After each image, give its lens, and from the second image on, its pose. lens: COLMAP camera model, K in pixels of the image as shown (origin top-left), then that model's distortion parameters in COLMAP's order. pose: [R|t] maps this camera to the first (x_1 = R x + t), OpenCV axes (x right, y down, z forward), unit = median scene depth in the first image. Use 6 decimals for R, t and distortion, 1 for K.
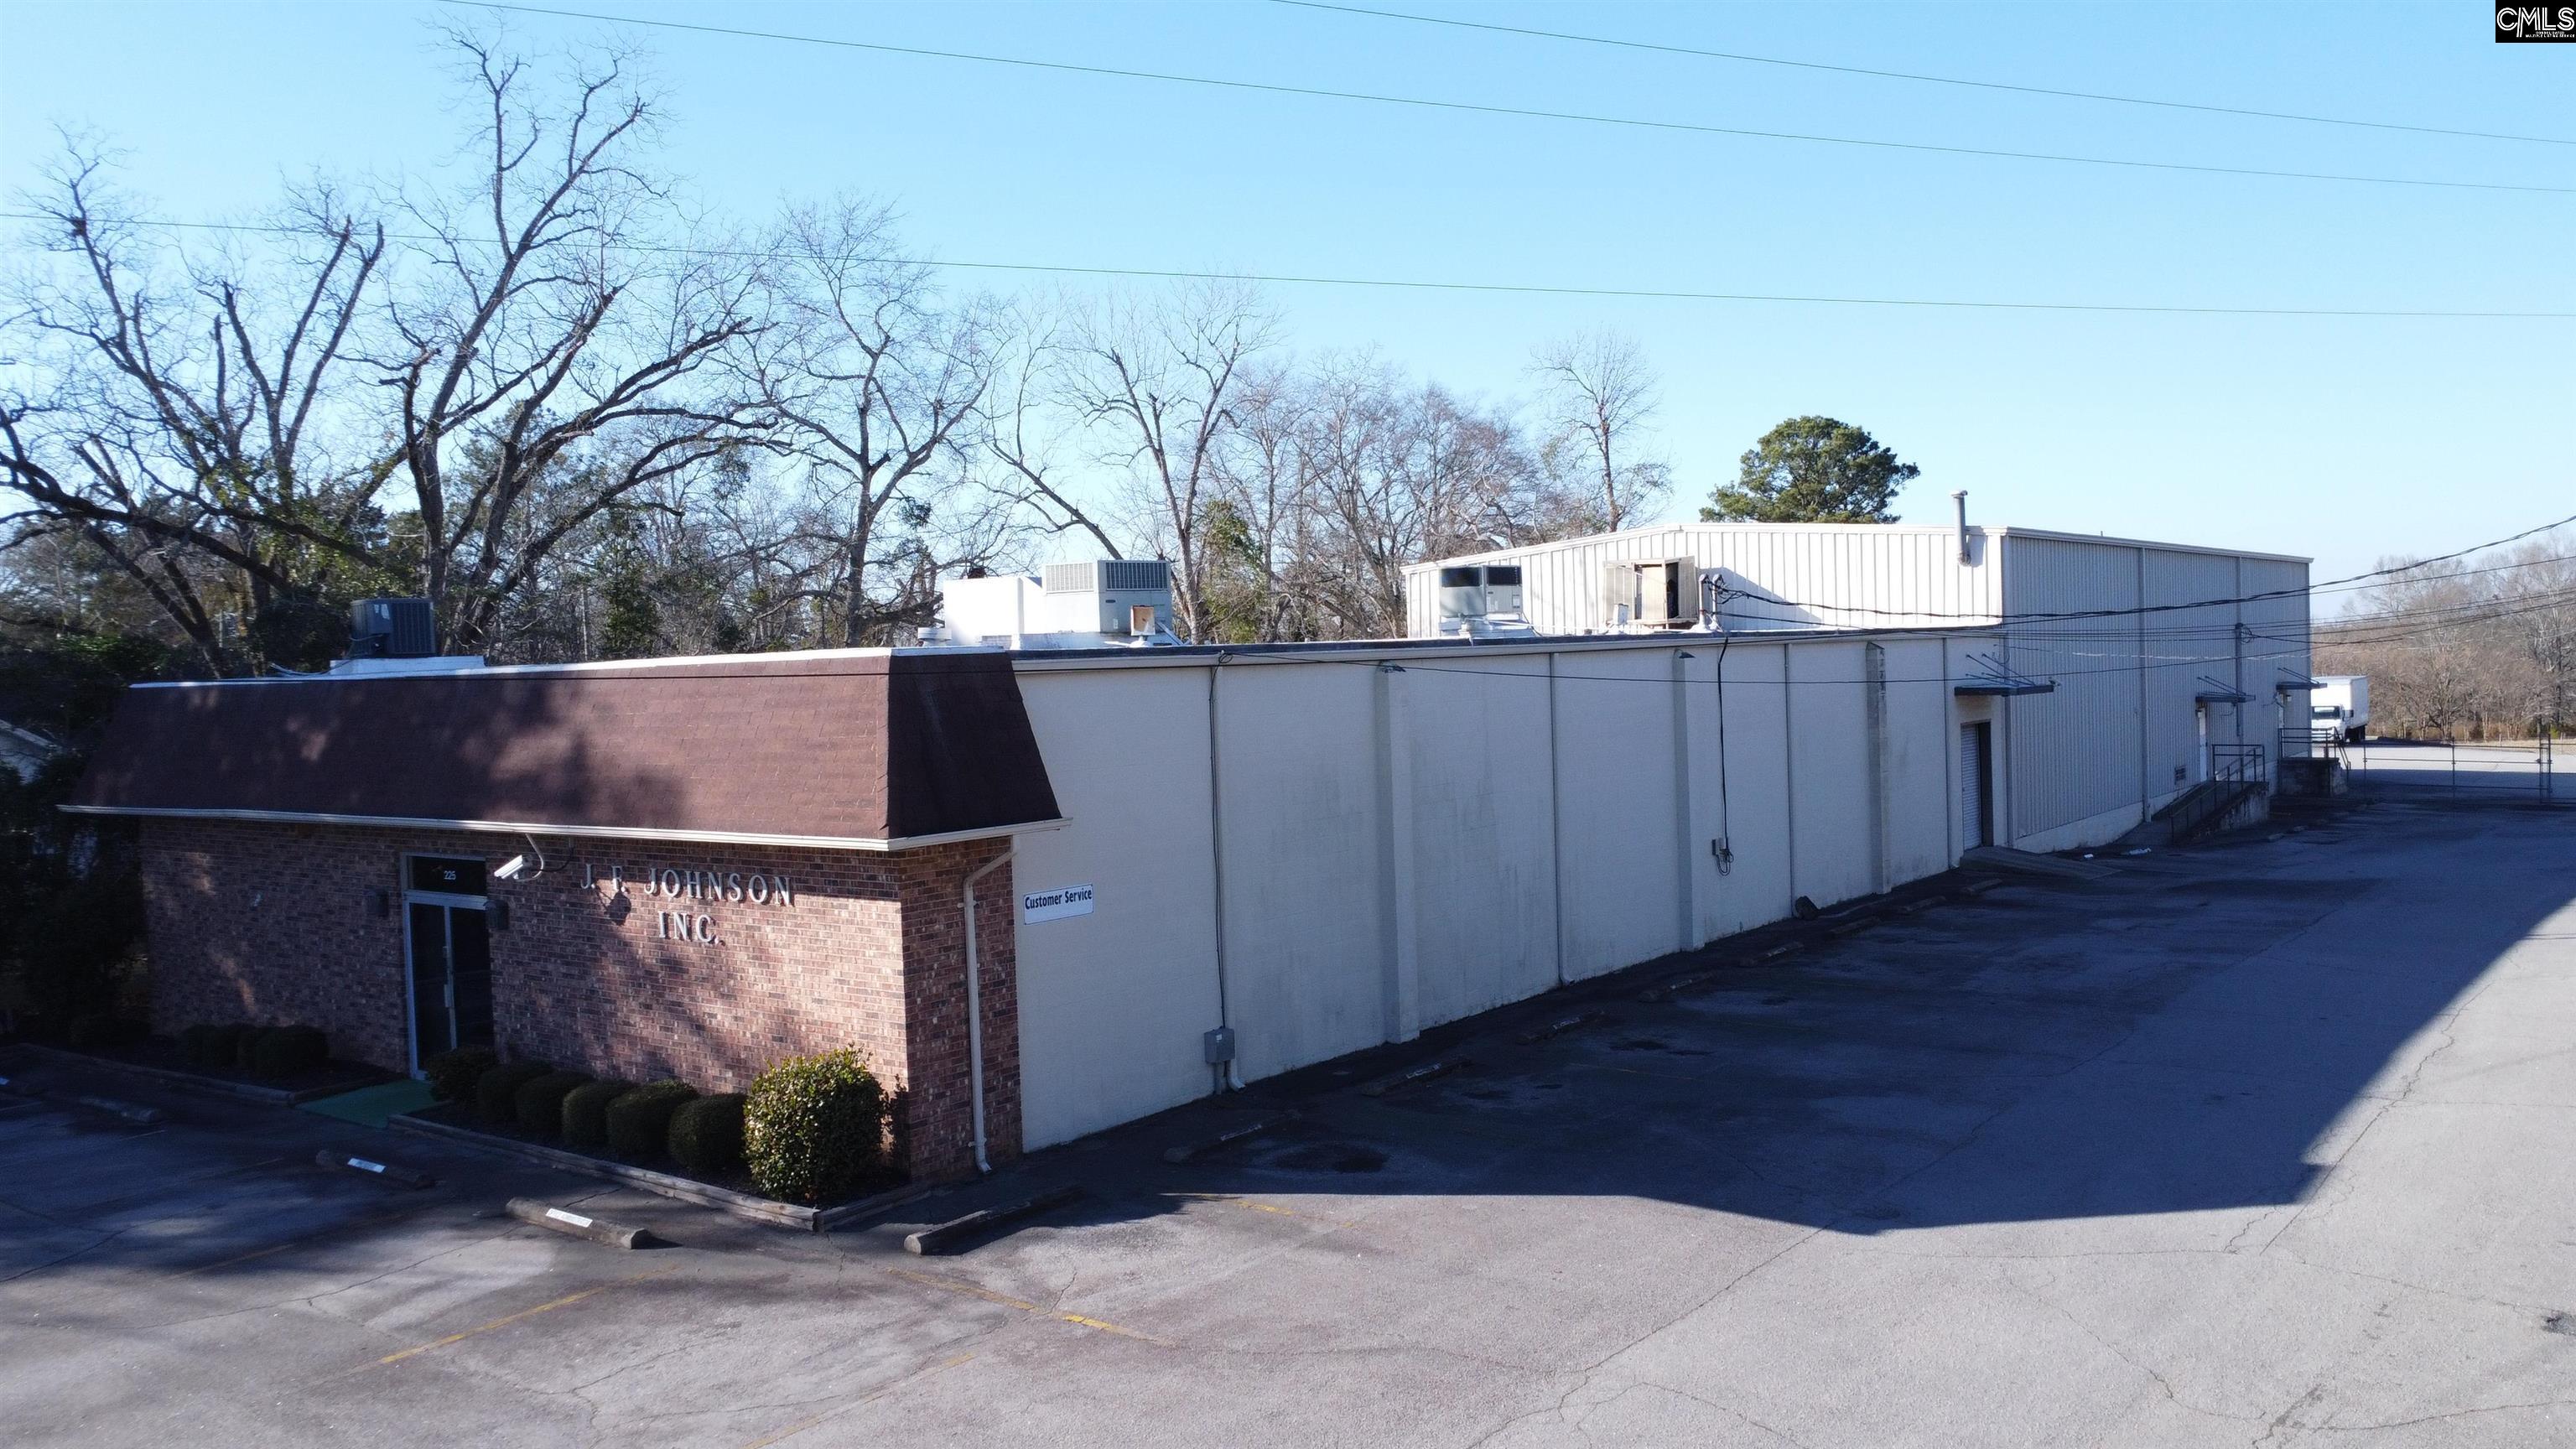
lens RADIAL K [[1931.0, 0, 1298.8], [0, 1931.0, 718.9], [0, 0, 1]] dist [0.002784, -0.003444]
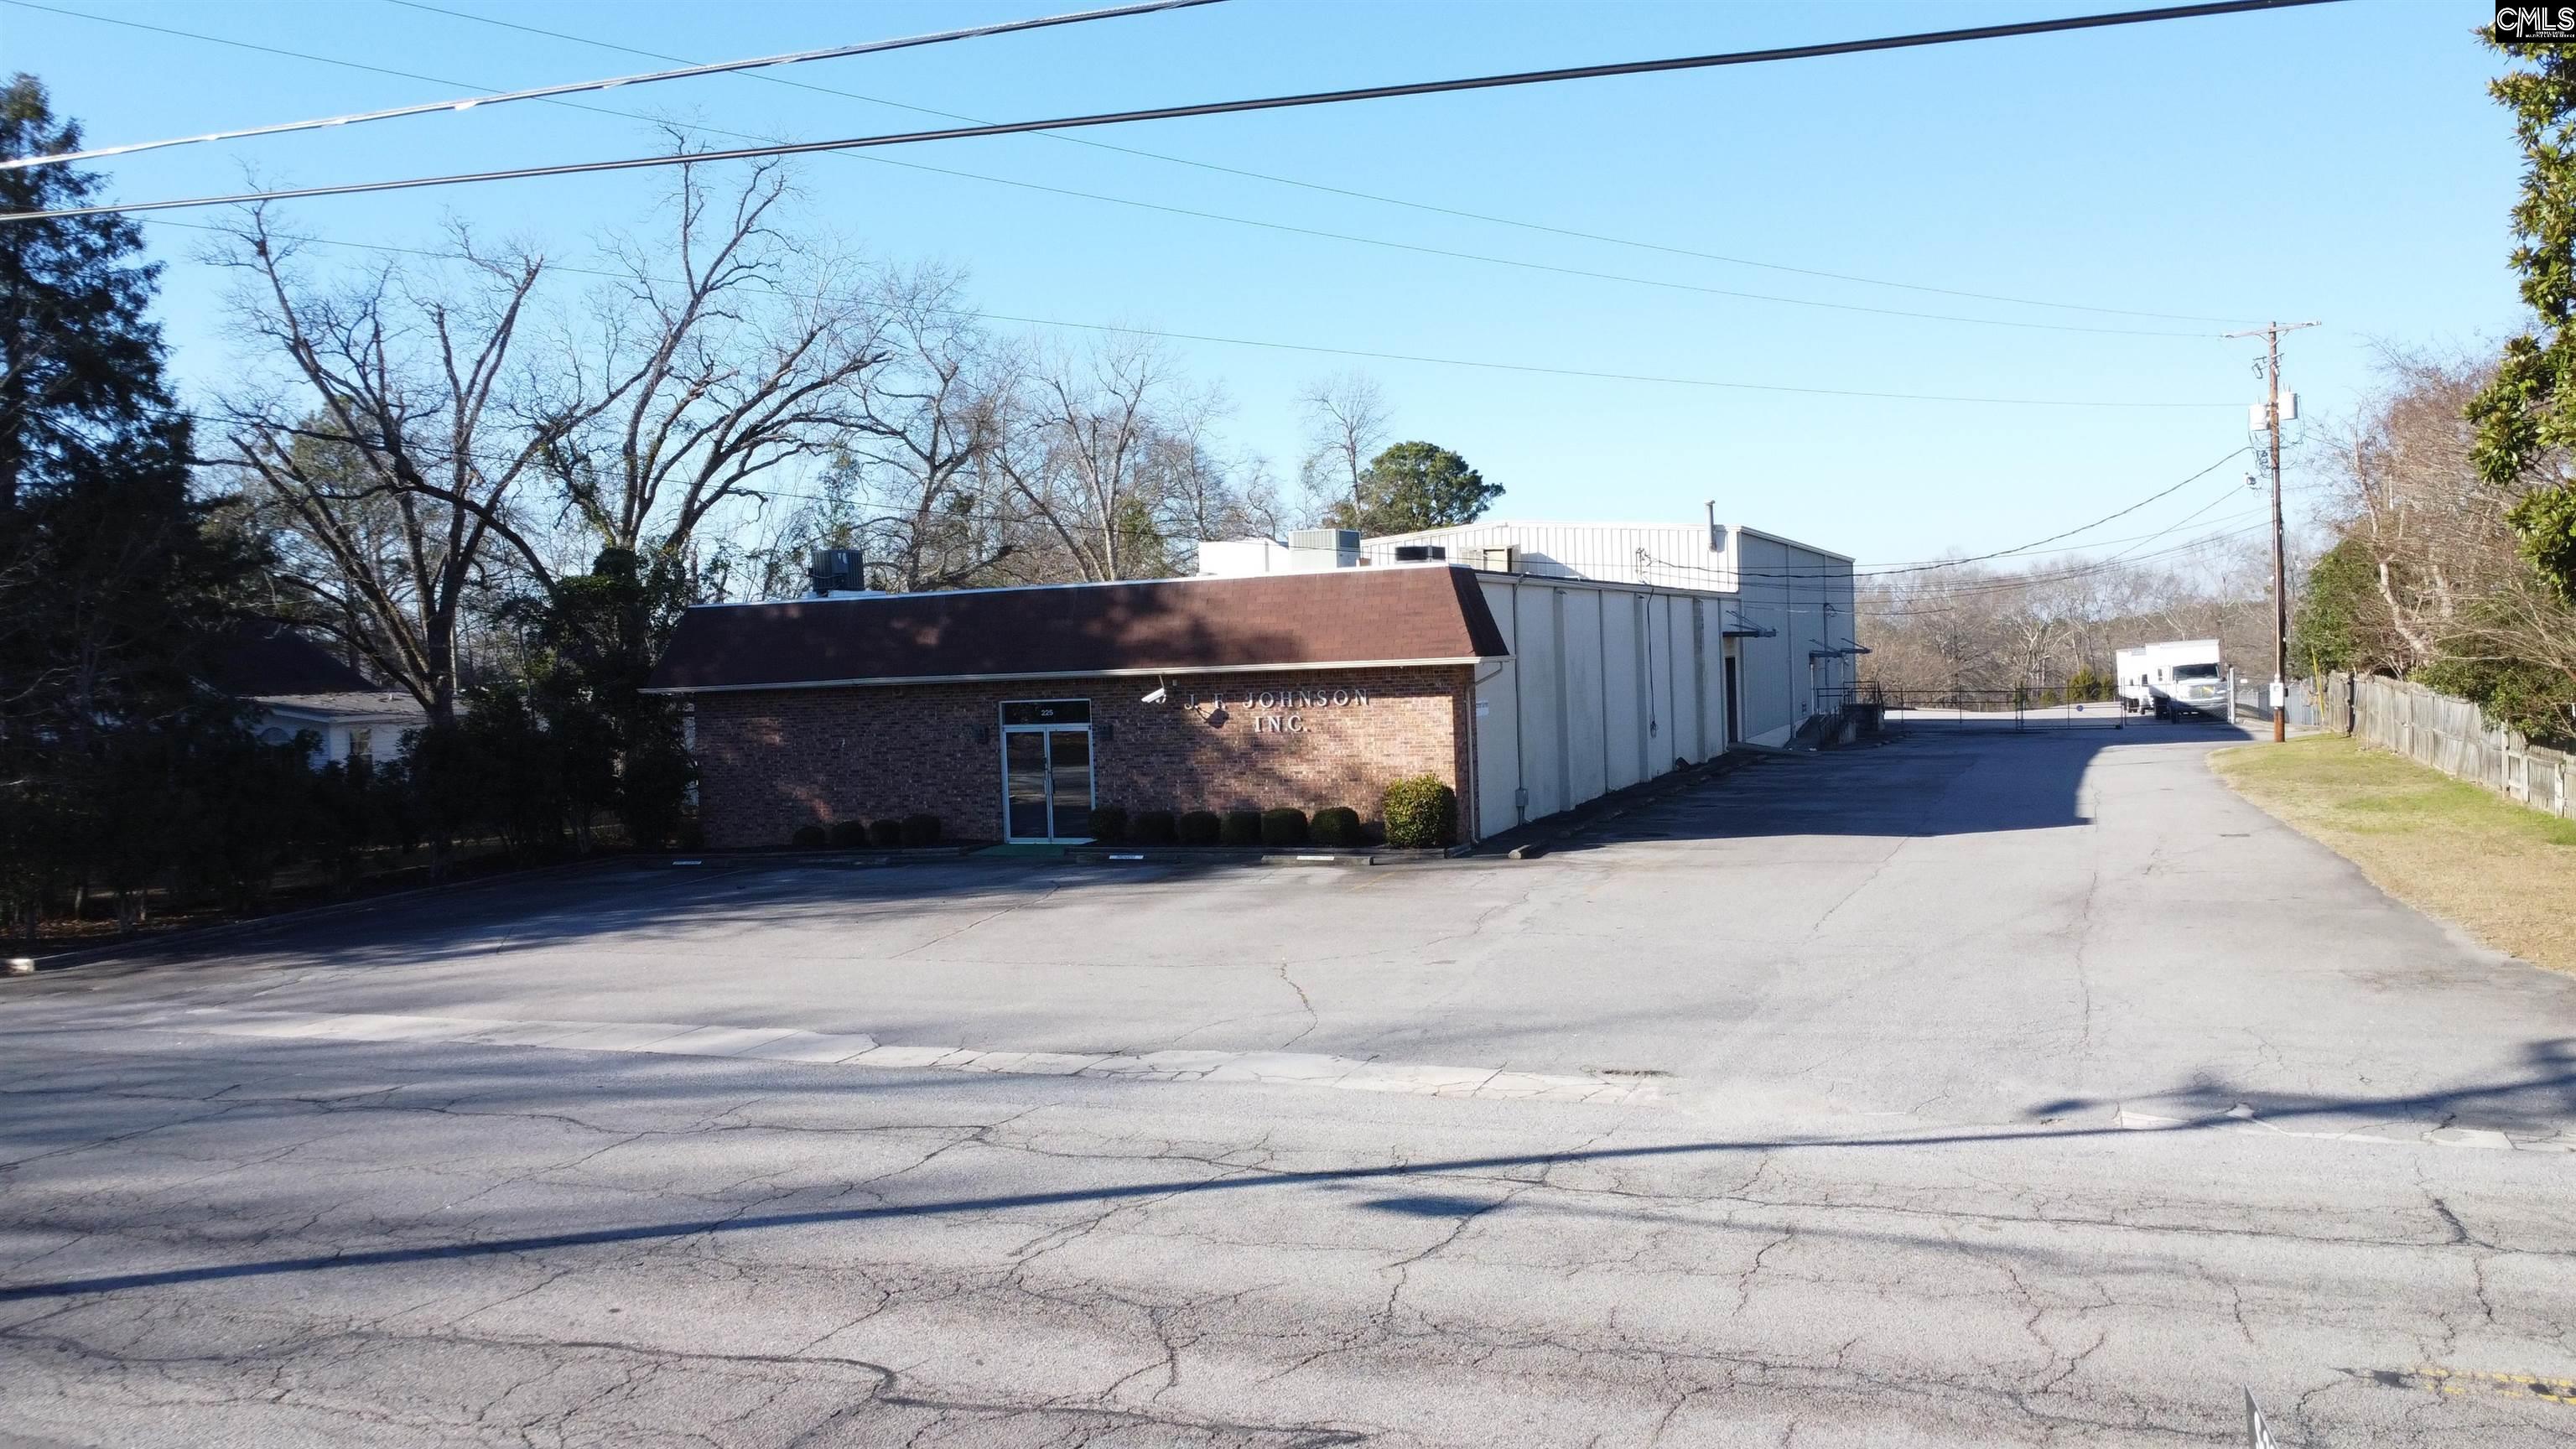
lens RADIAL K [[1931.0, 0, 1294.4], [0, 1931.0, 728.0], [0, 0, 1]] dist [0.002784, -0.003444]
pose [[0.963563, -0.012390, 0.267196, -0.562699], [0.013153, 0.999913, -0.001067, 0.082151], [-0.267159, 0.004543, 0.963642, -0.514850]]
